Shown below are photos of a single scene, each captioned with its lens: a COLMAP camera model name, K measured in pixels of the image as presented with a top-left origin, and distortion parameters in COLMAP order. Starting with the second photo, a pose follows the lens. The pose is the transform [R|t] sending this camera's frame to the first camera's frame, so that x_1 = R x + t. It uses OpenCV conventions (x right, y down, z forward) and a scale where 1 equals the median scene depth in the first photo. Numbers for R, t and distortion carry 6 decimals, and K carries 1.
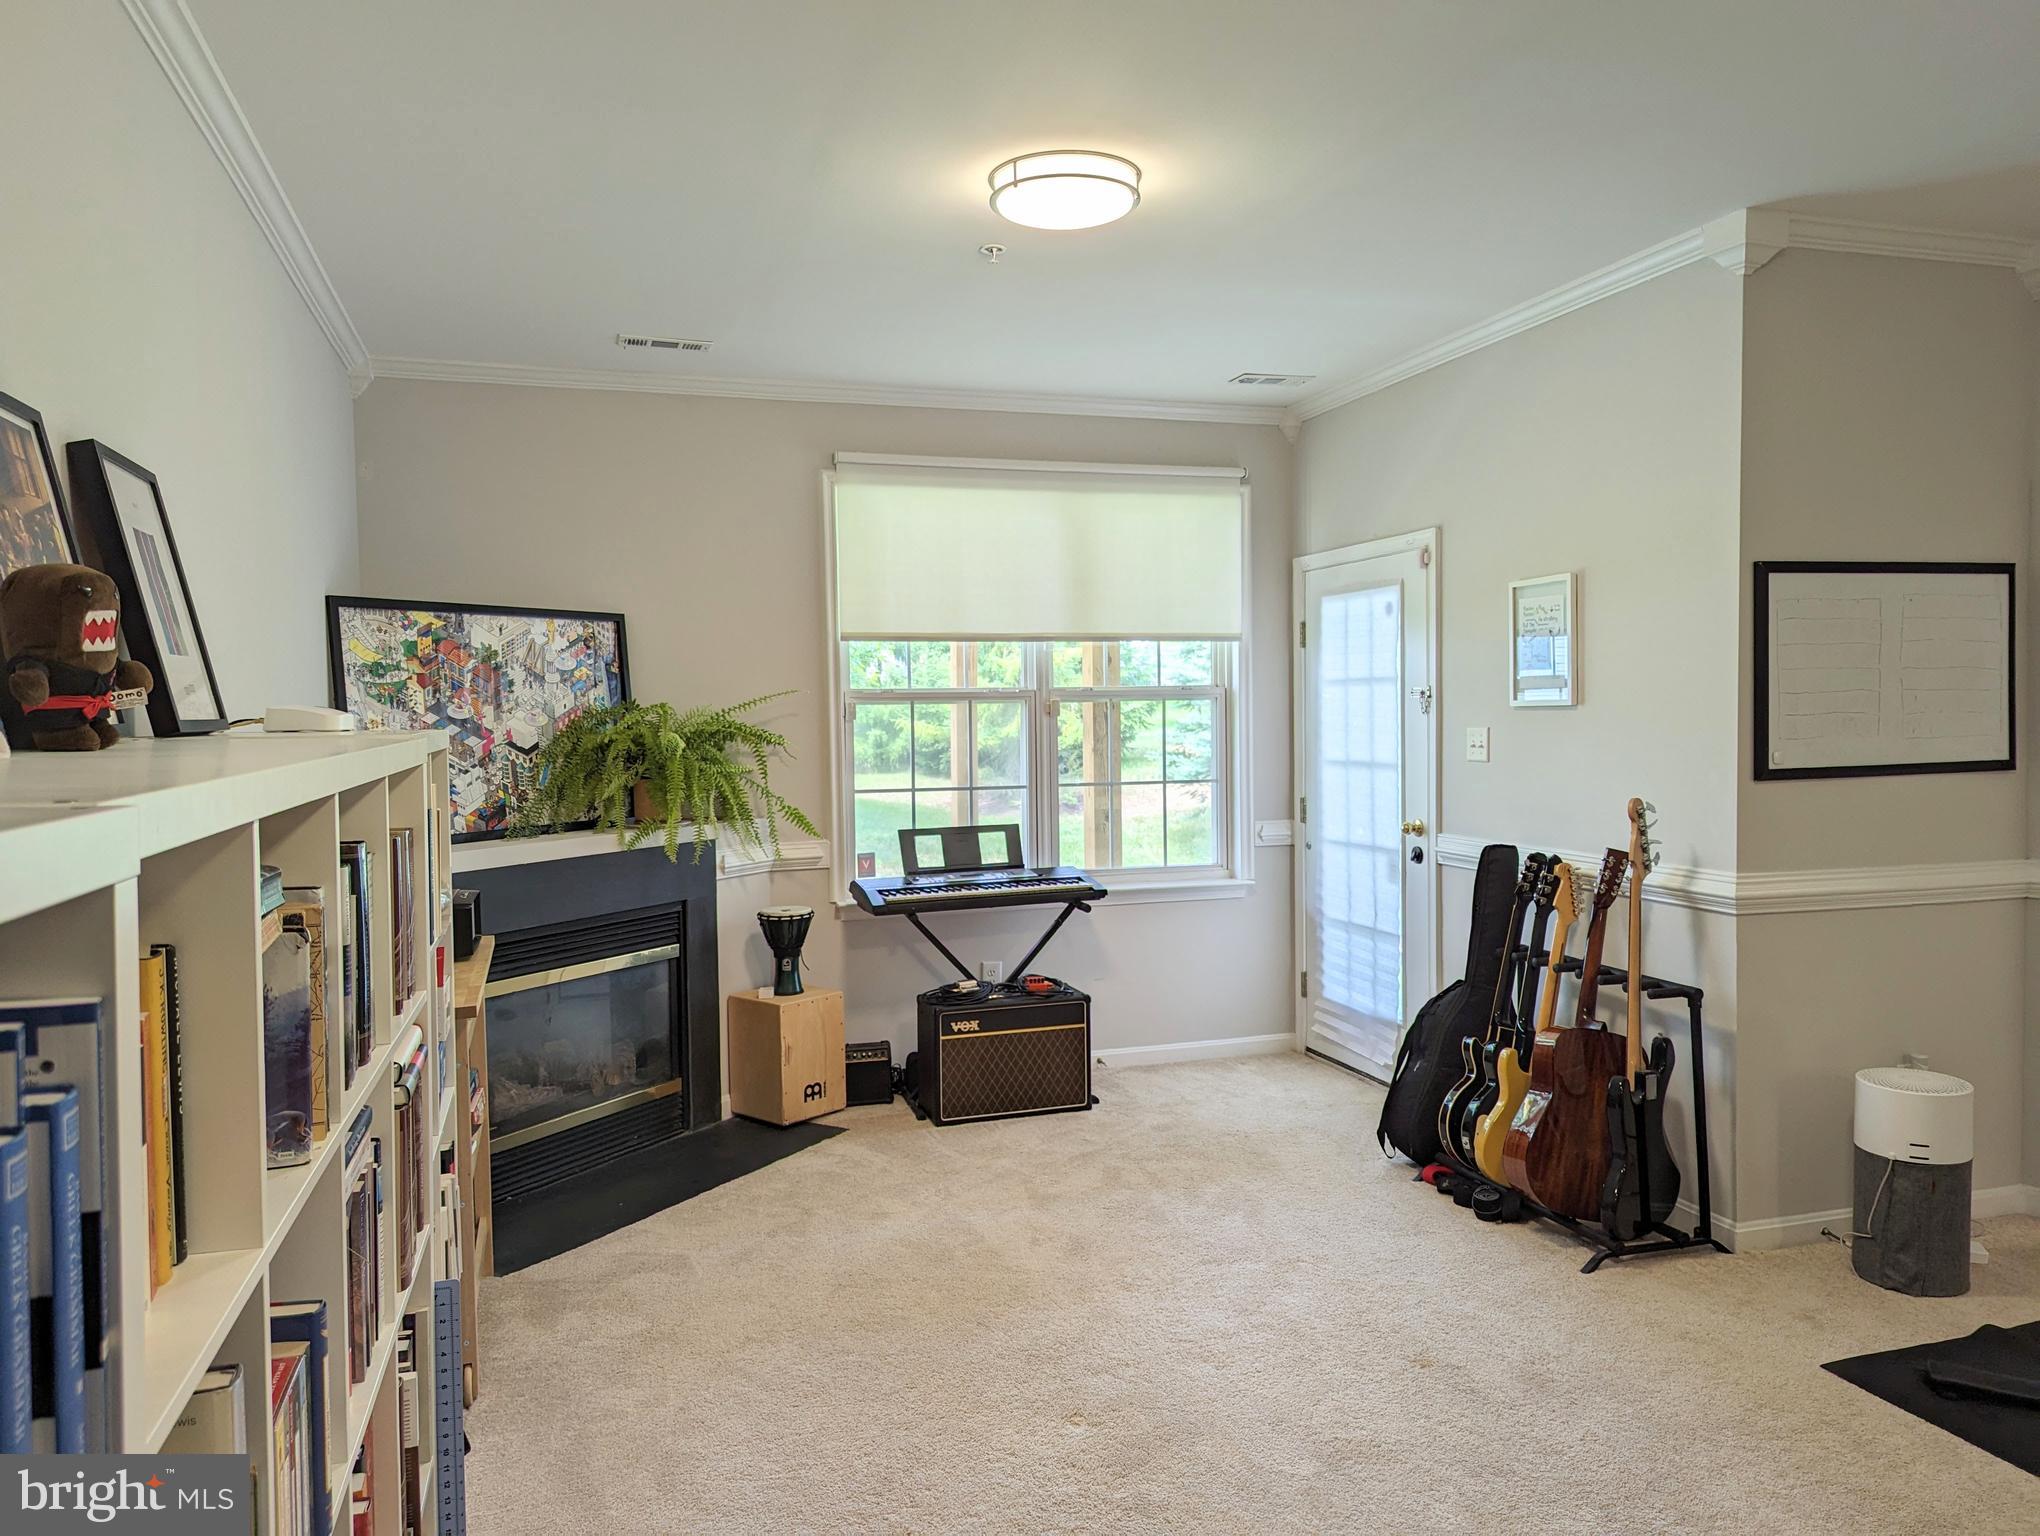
lens RADIAL K [[1432.9, 0, 1020.6], [0, 1432.9, 759.8], [0, 0, 1]] dist [0.047871, -0.034859]
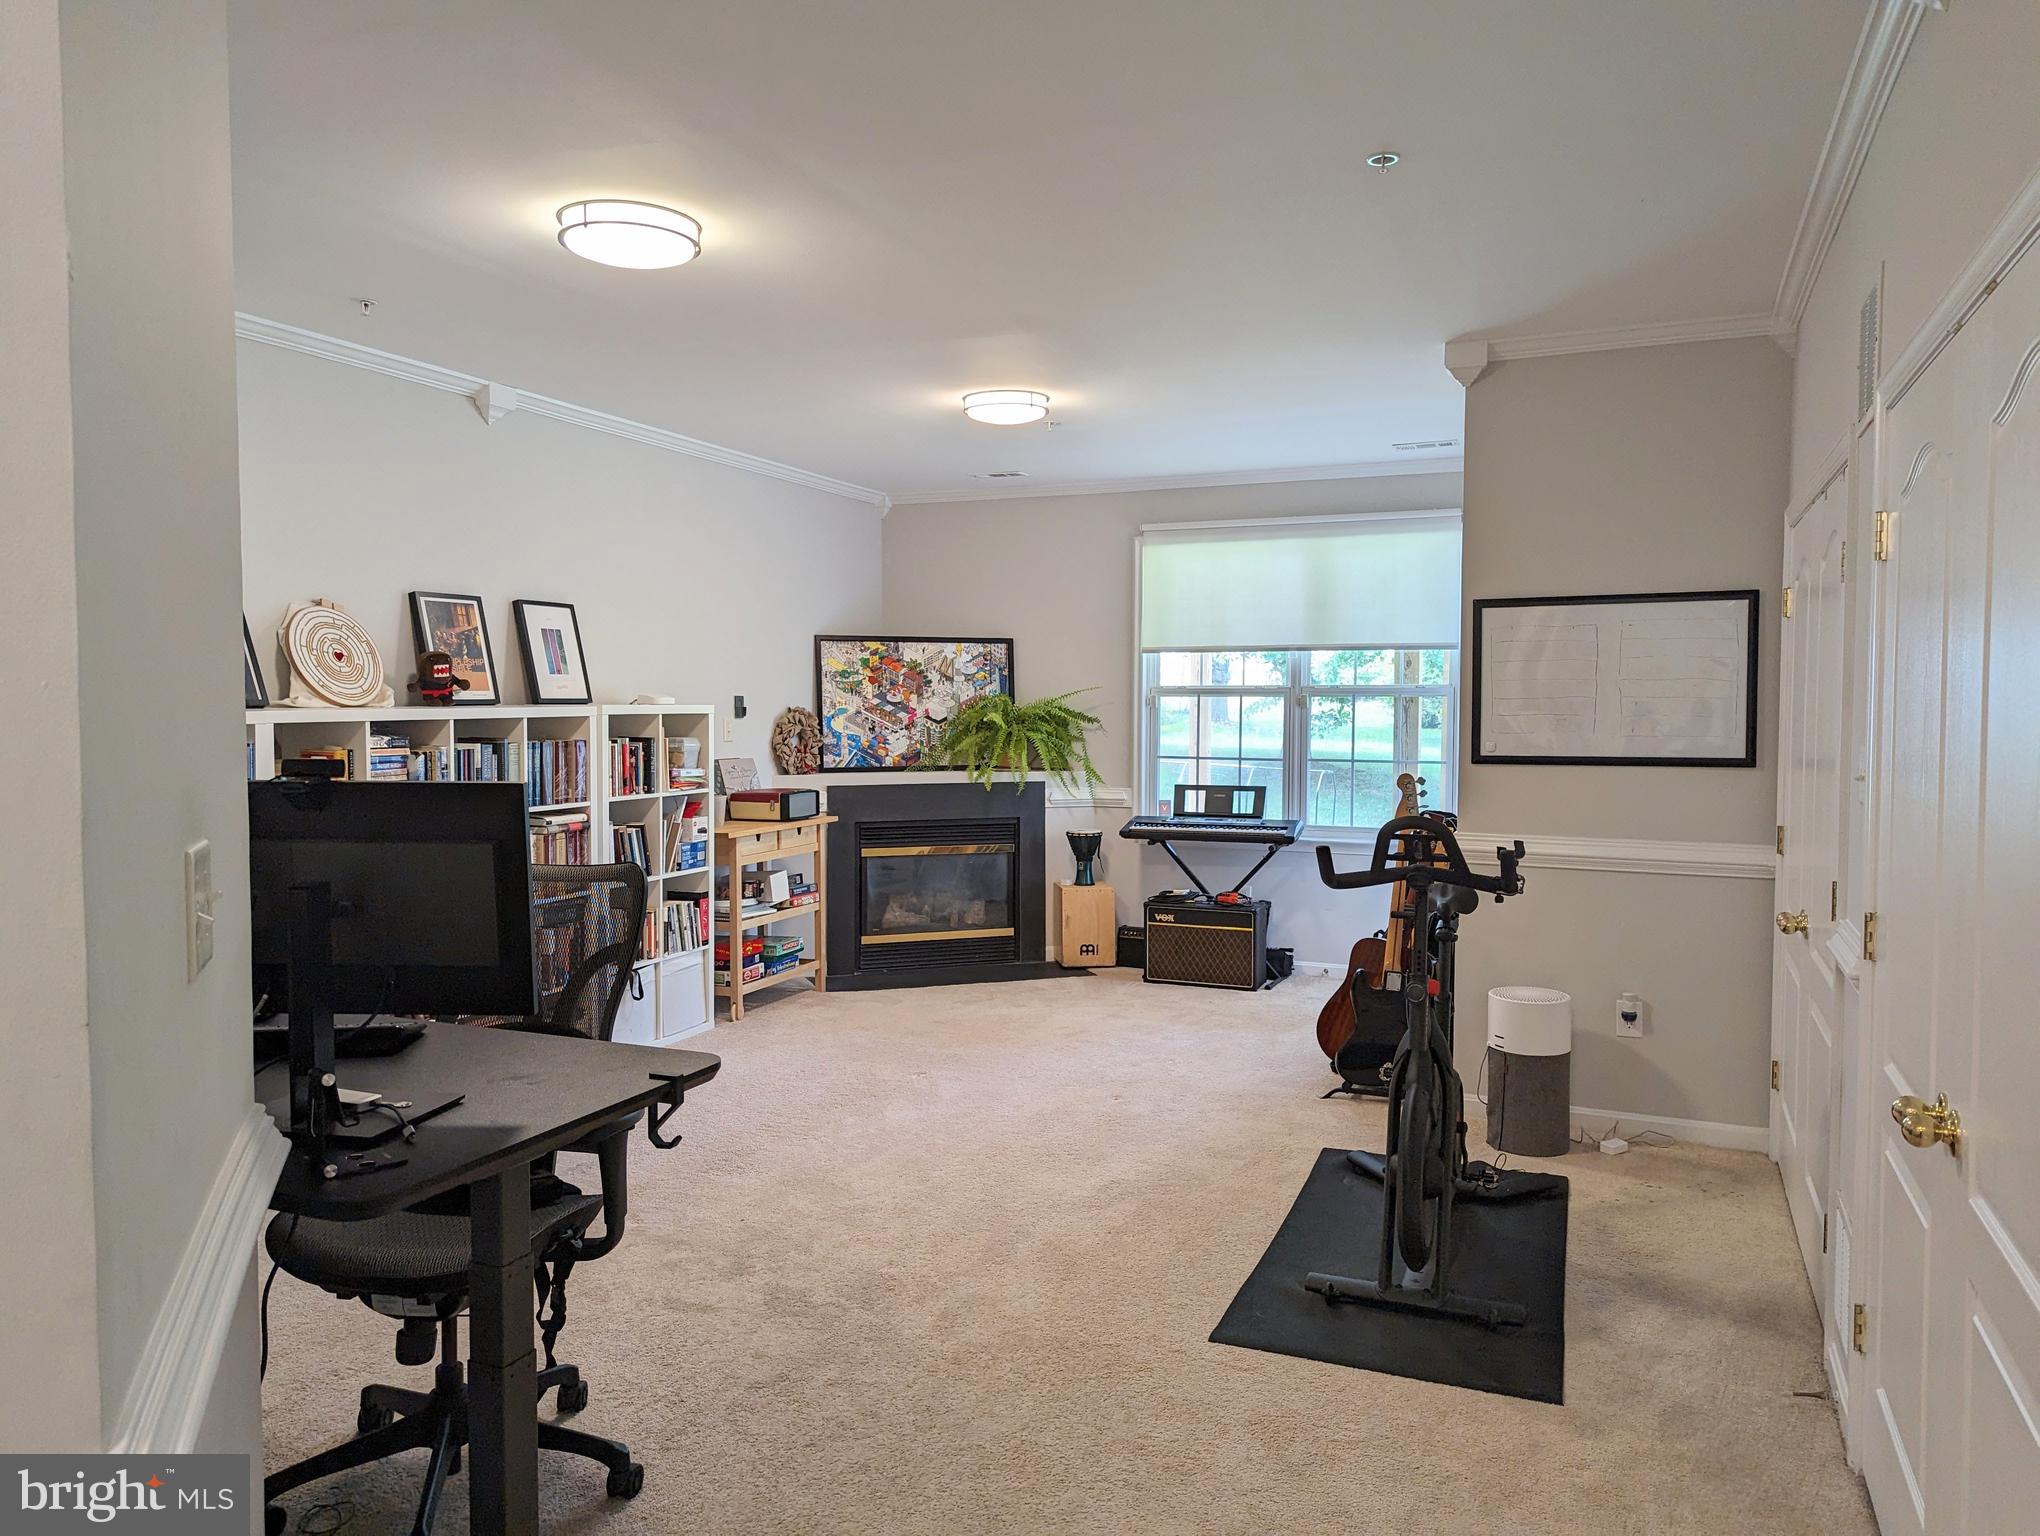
lens RADIAL K [[1432.9, 0, 1022.0], [0, 1432.9, 770.0], [0, 0, 1]] dist [0.047871, -0.034859]
pose [[0.757387, 0.047770, -0.651217, 0.809543], [-0.037723, 0.998856, 0.029397, -0.002406], [0.651876, 0.002301, 0.758322, -0.209945]]
